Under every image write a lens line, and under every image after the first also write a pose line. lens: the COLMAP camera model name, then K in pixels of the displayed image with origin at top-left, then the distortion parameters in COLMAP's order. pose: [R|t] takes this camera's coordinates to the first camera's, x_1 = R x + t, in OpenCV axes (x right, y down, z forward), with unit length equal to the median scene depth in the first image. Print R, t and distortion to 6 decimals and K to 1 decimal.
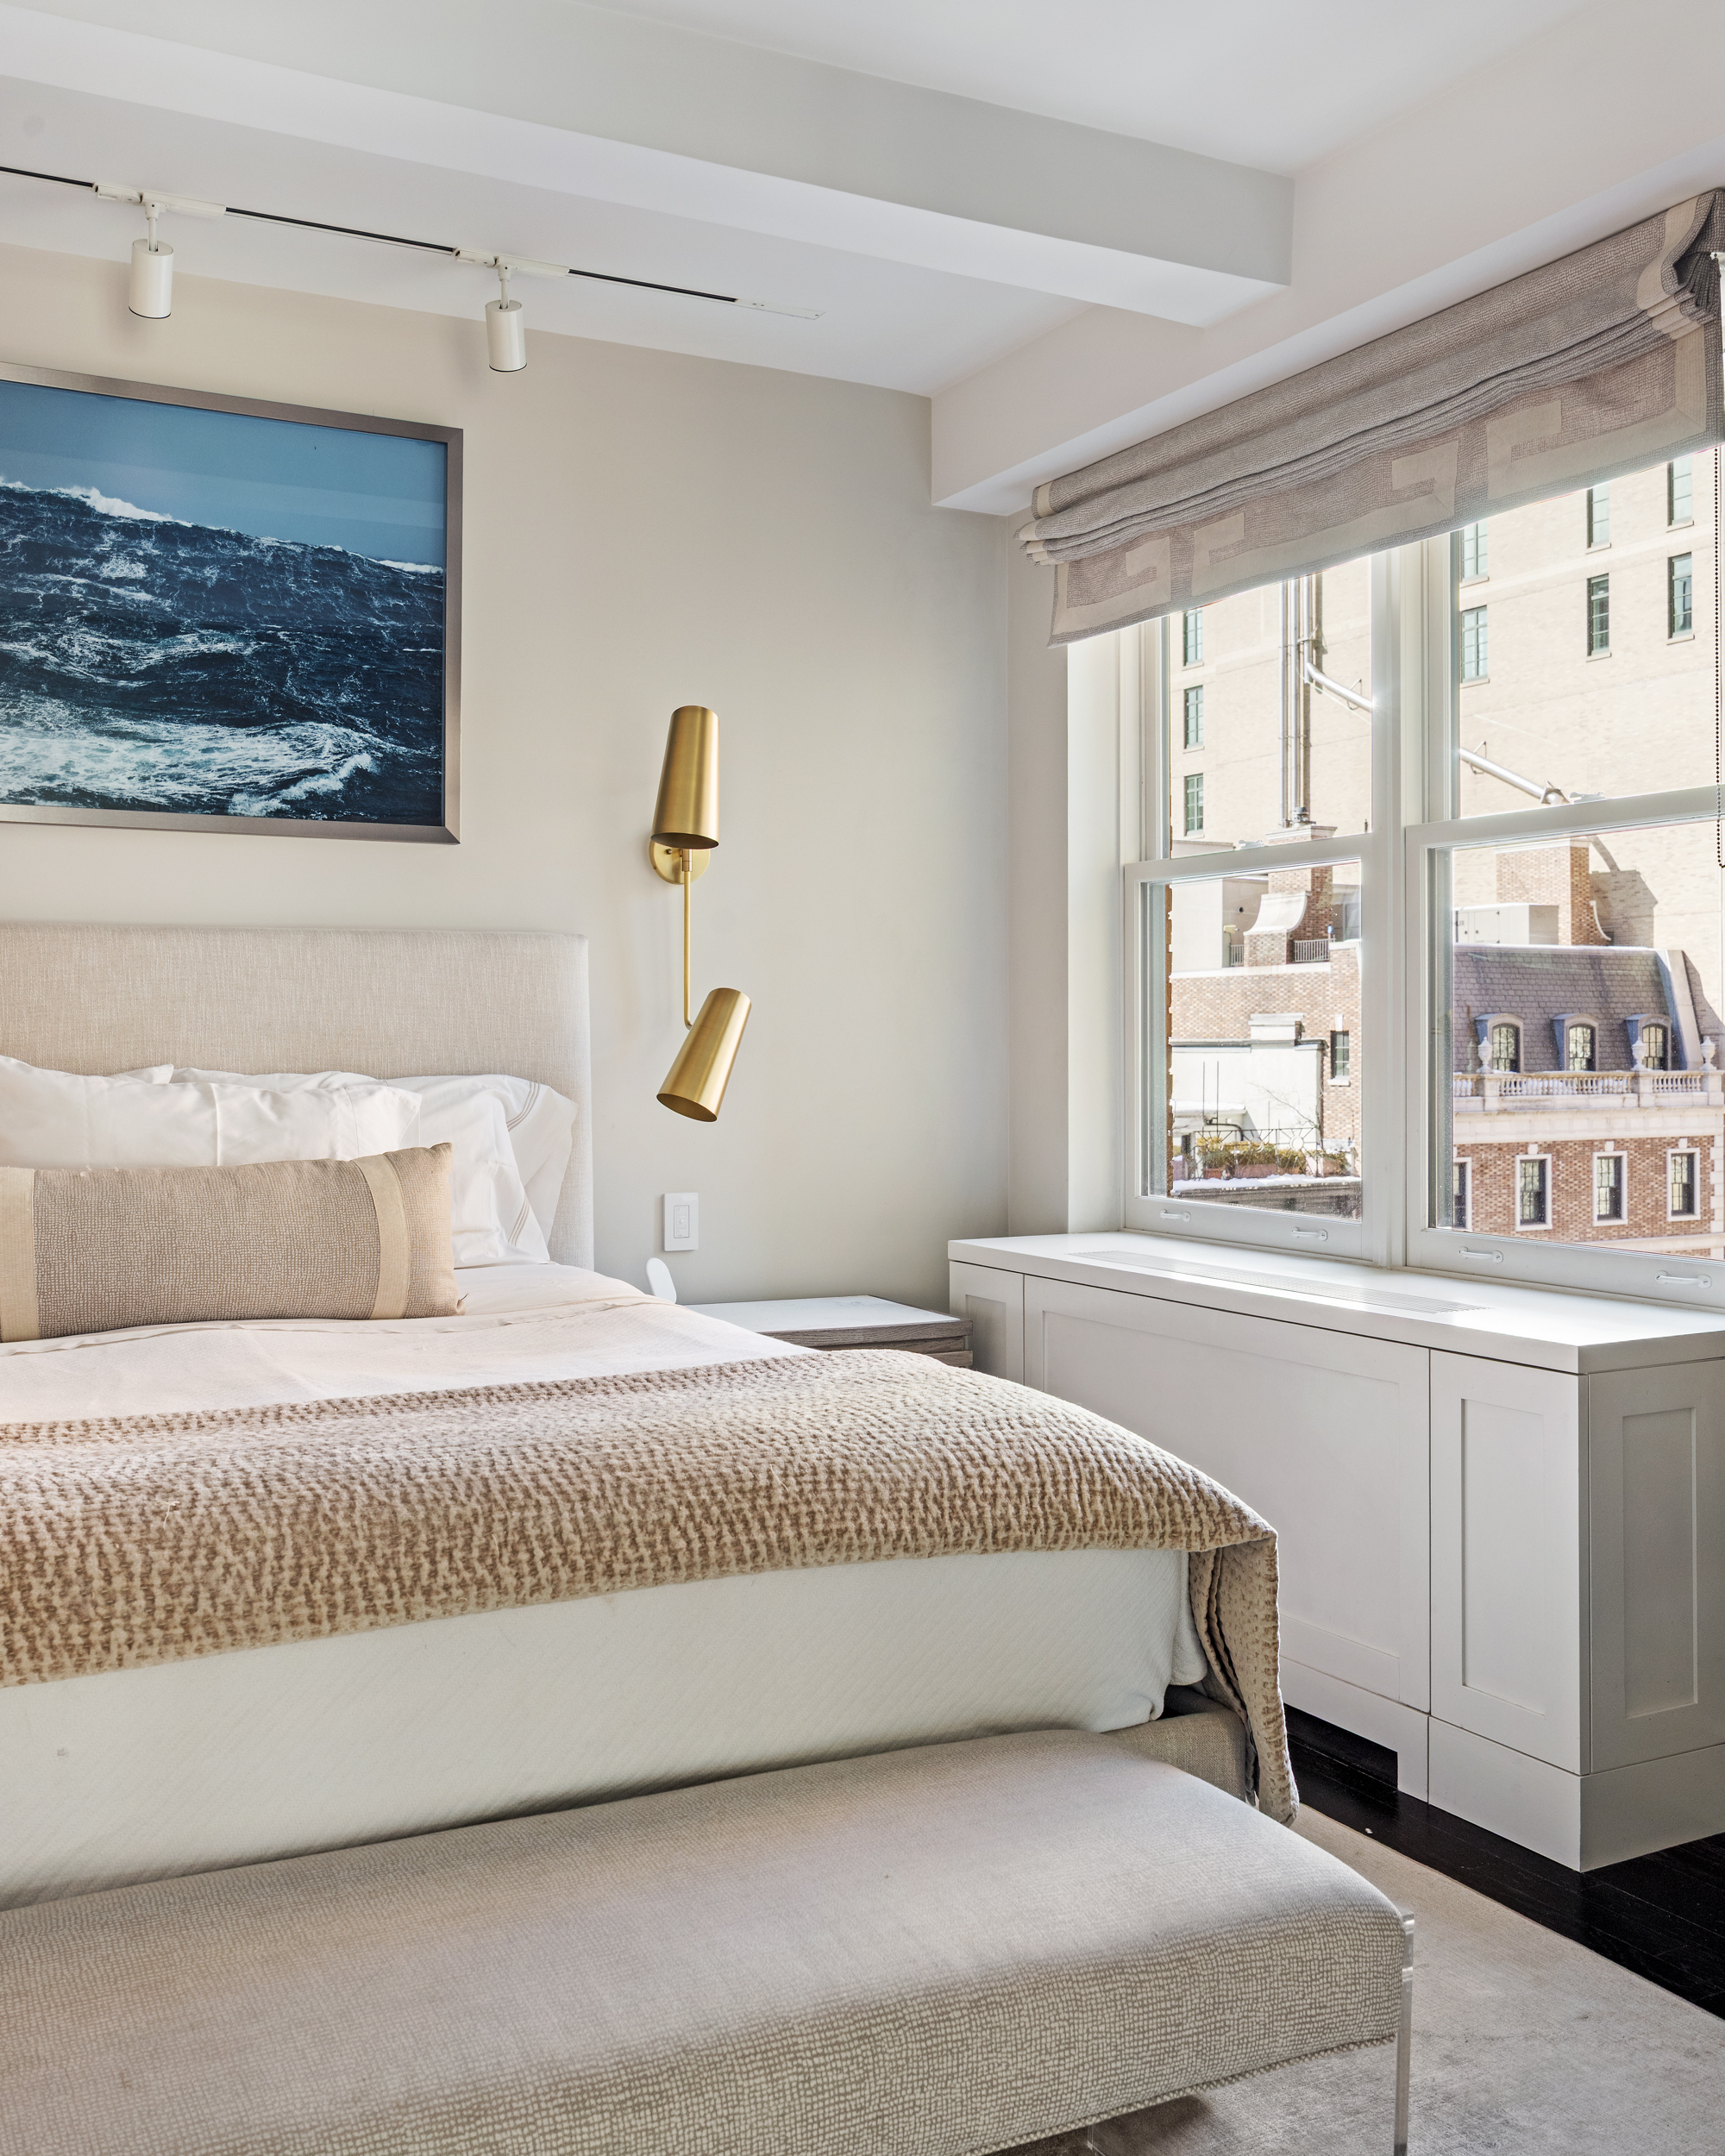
lens RADIAL K [[2030.4, 0, 808.3], [0, 2030.4, 1030.0], [0, 0, 1]] dist [-0.005061, -0.003351]
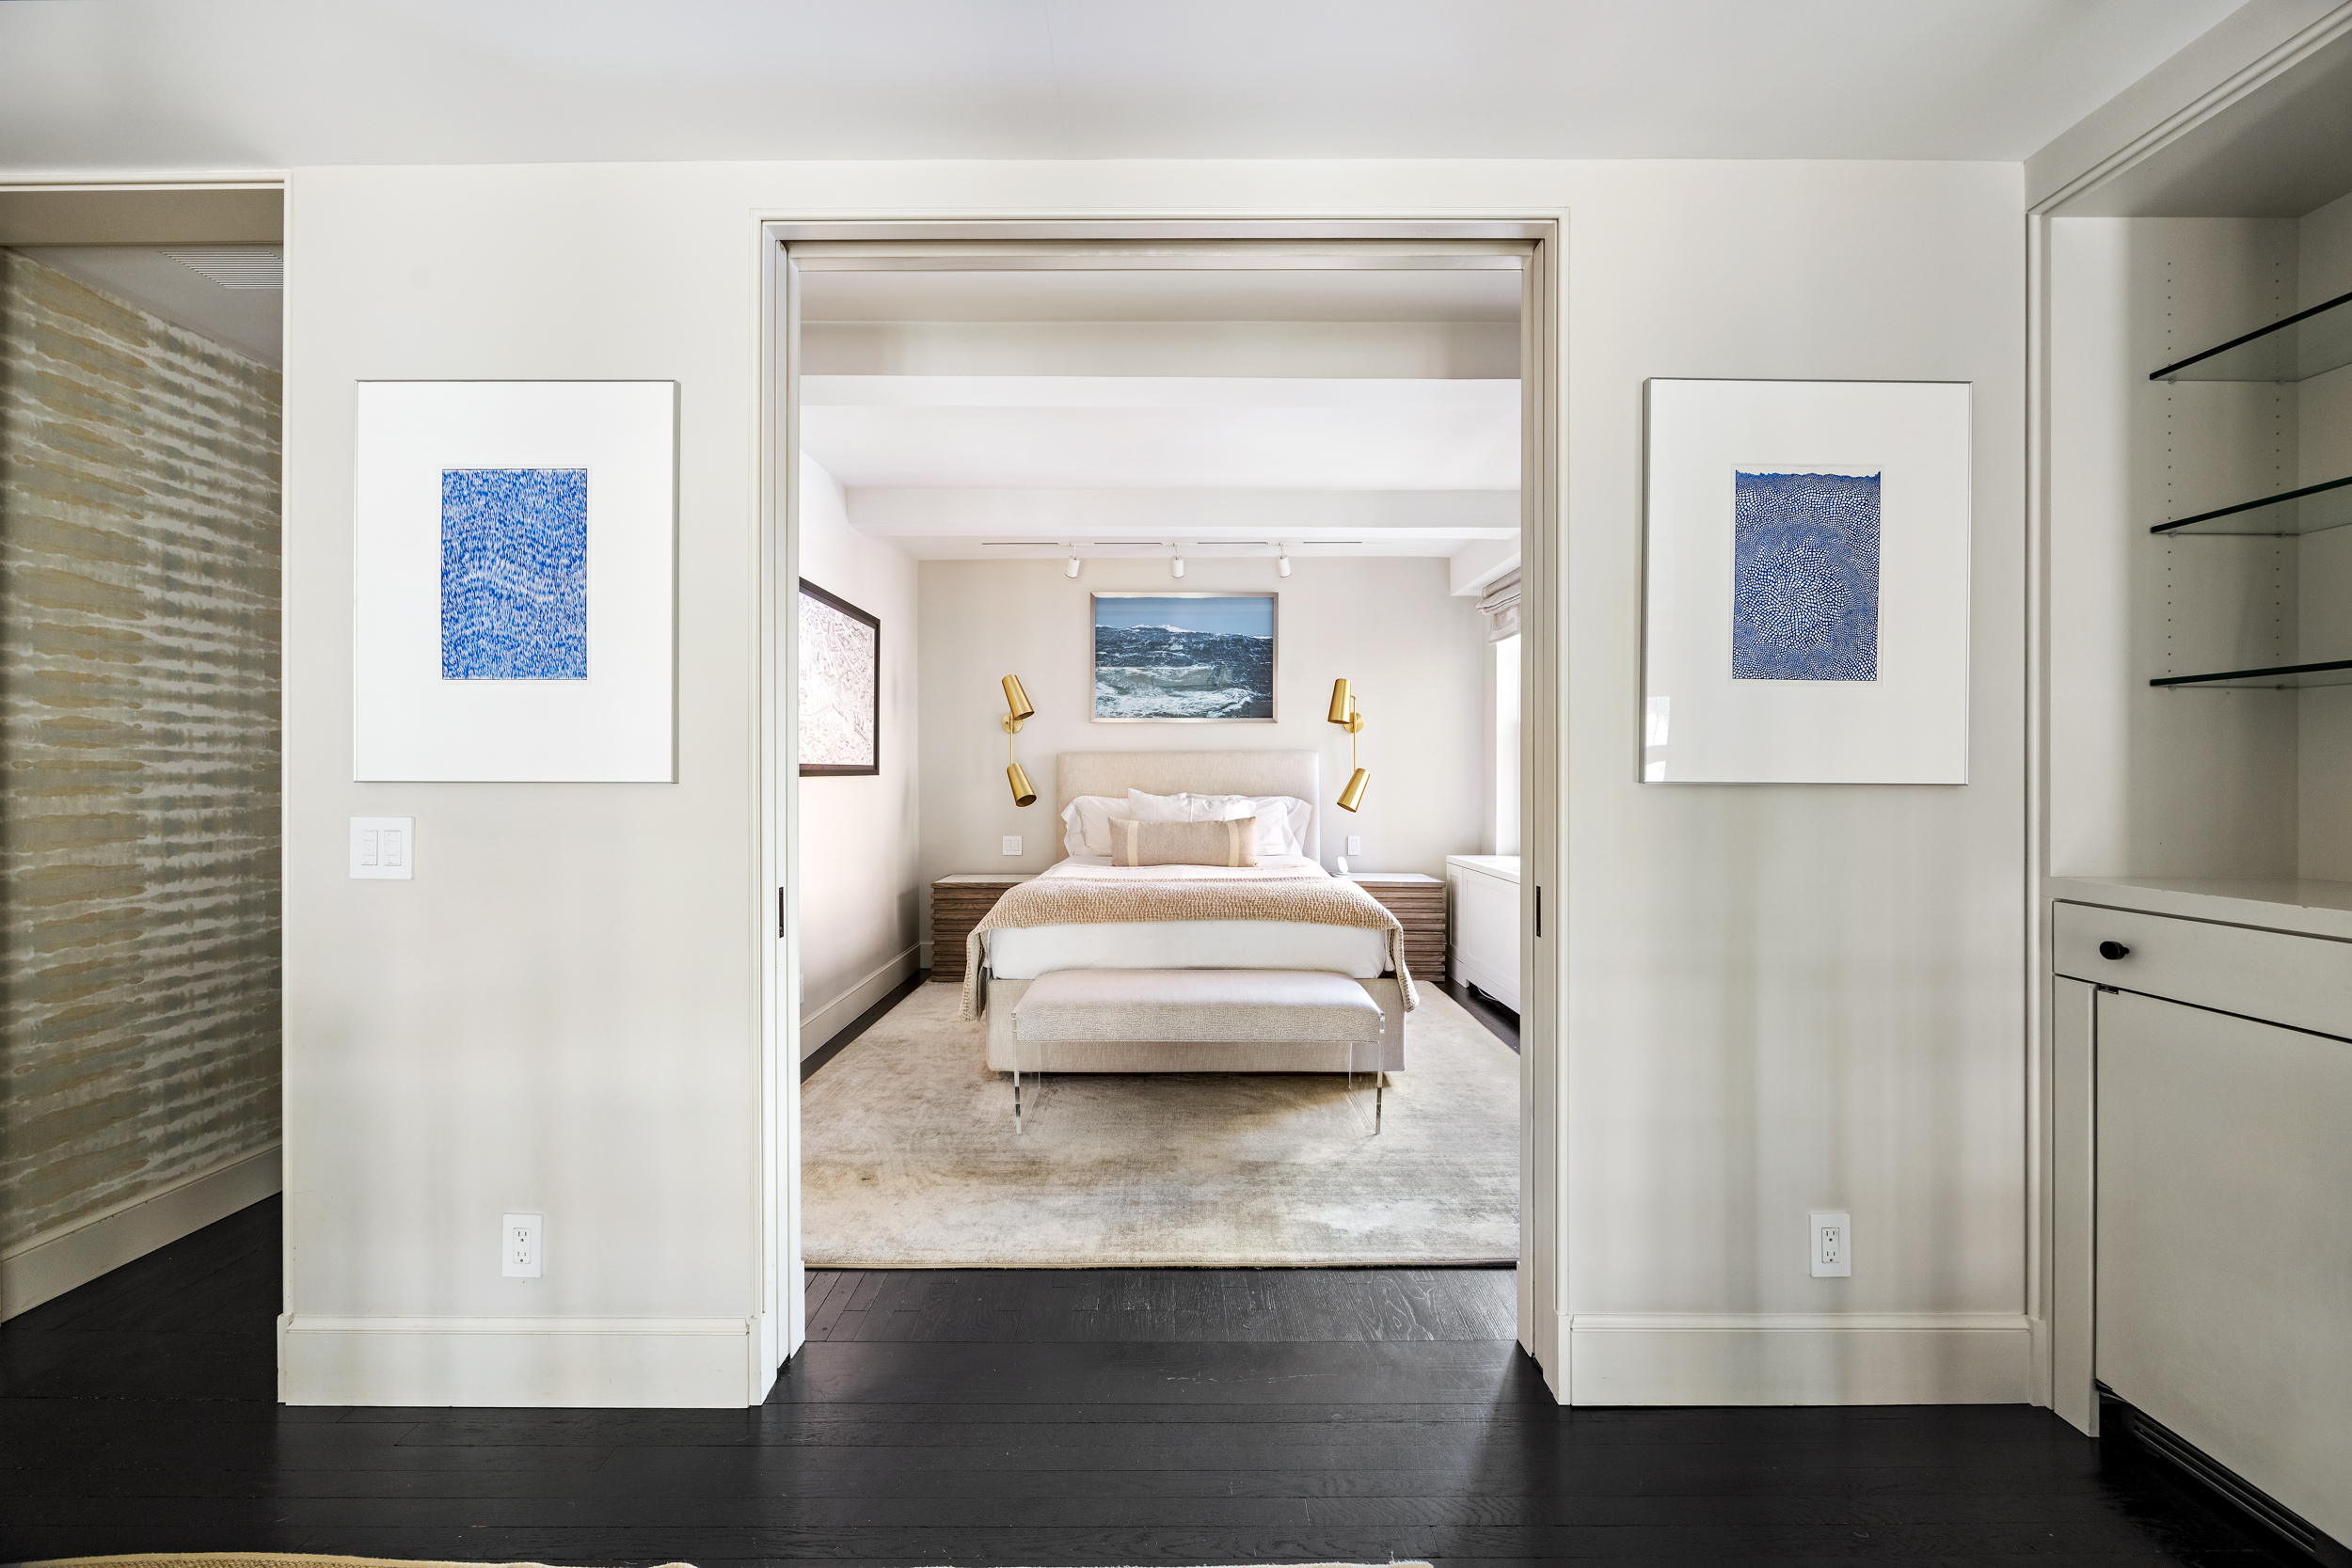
lens RADIAL K [[884.7, 0, 1157.2], [0, 884.7, 788.6], [0, 0, 1]] dist [0.000678, -0.000304]
pose [[0.887366, 0.007322, -0.461007, 0.312684], [0.001729, 0.999814, 0.019208, -0.017468], [0.461062, -0.017842, 0.887188, -0.329847]]
